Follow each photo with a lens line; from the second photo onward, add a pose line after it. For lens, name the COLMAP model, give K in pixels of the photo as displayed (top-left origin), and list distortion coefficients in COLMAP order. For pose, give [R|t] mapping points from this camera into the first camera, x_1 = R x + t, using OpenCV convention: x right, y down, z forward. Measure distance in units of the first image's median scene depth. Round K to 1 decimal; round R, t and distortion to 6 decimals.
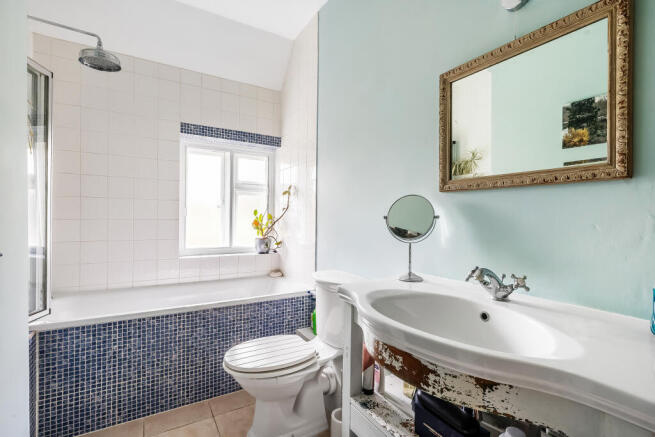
lens RADIAL K [[307.3, 0, 327.5], [0, 307.3, 218.5], [0, 0, 1]] dist [-0.000353, -0.000044]
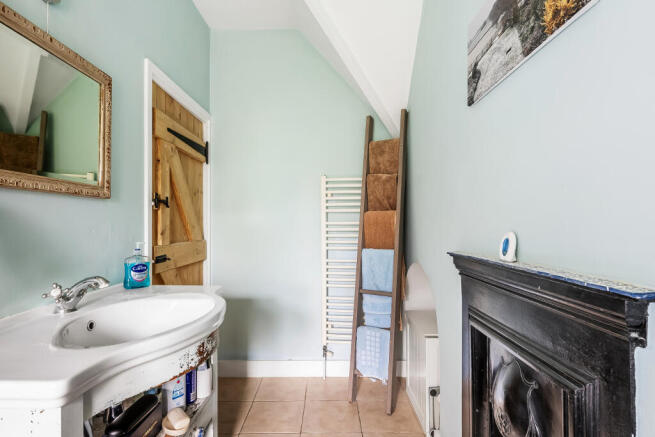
lens RADIAL K [[339.3, 0, 327.5], [0, 339.3, 218.5], [0, 0, 1]] dist [0.000220, 0.000044]
pose [[-0.855899, -0.006051, 0.517108, -0.802924], [-0.010299, 0.999933, -0.005344, -0.032449], [-0.517041, -0.009900, -0.855903, 1.774168]]
